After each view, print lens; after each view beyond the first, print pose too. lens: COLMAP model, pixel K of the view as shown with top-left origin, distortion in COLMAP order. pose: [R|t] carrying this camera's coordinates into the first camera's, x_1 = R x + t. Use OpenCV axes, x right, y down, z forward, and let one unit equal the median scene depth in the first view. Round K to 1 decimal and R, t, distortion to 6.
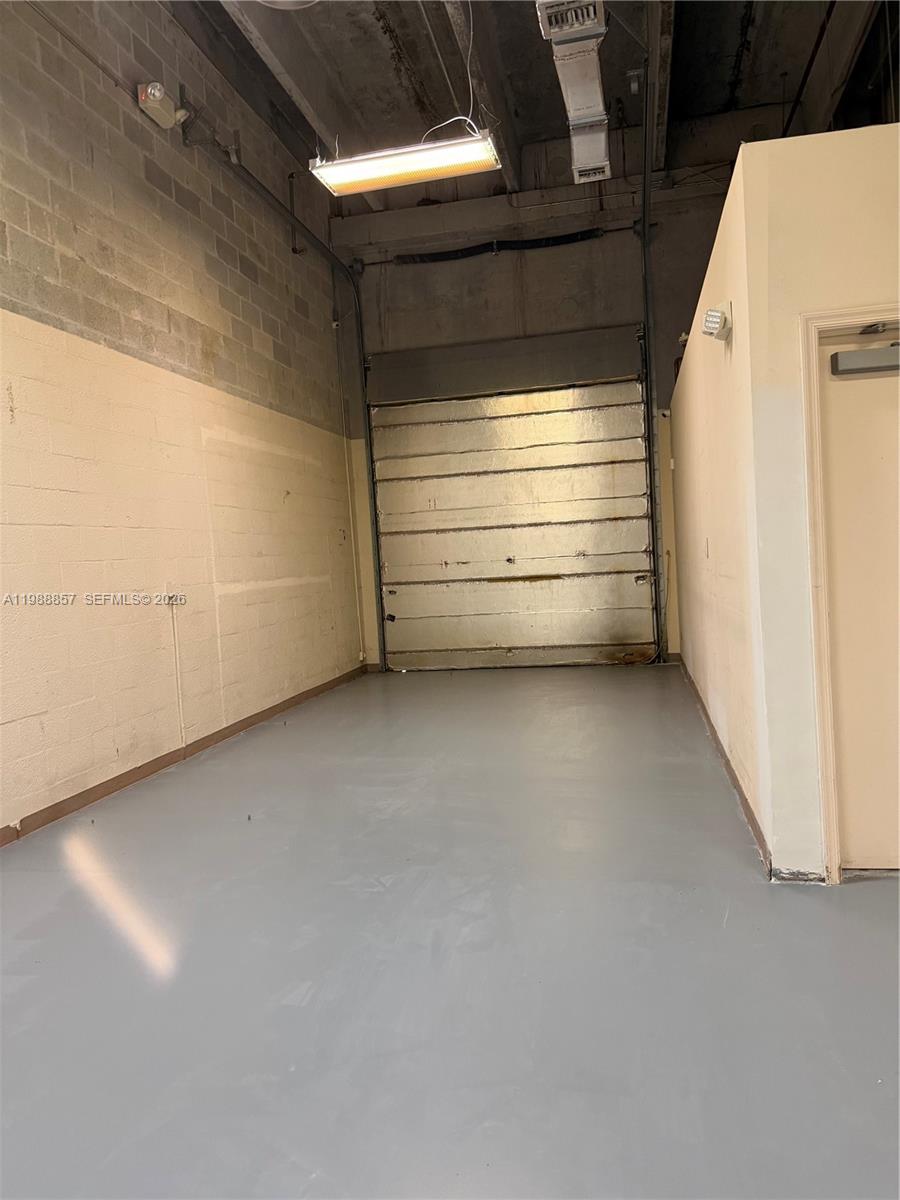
lens RADIAL K [[844.6, 0, 450.0], [0, 844.6, 600.0], [0, 0, 1]] dist [0.066098, -0.093337]
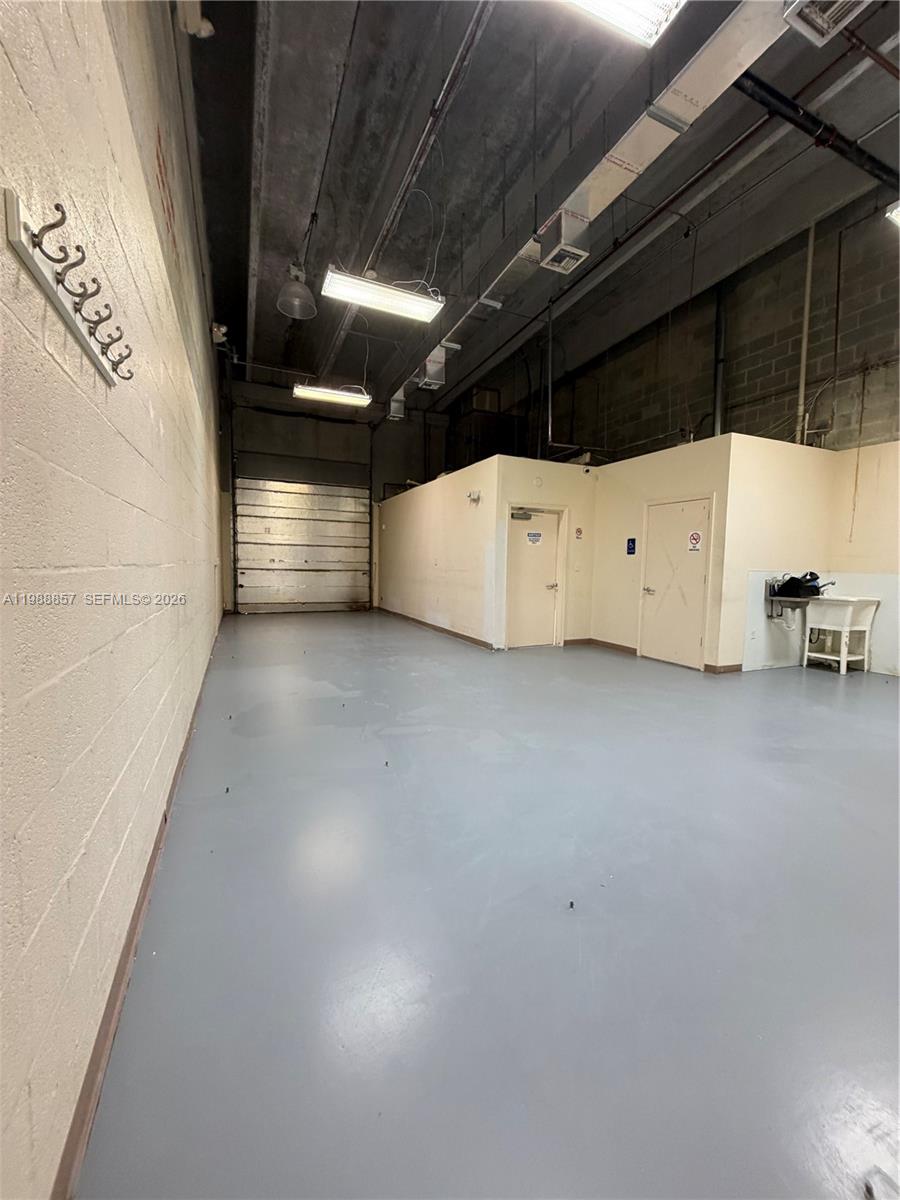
lens RADIAL K [[477.2, 0, 450.0], [0, 477.2, 600.0], [0, 0, 1]] dist [0.000726, 0.000344]
pose [[0.810339, 0.030964, 0.585143, -0.348163], [-0.036583, 0.999328, -0.002218, 0.040712], [-0.584818, -0.019609, 0.810927, -0.198942]]
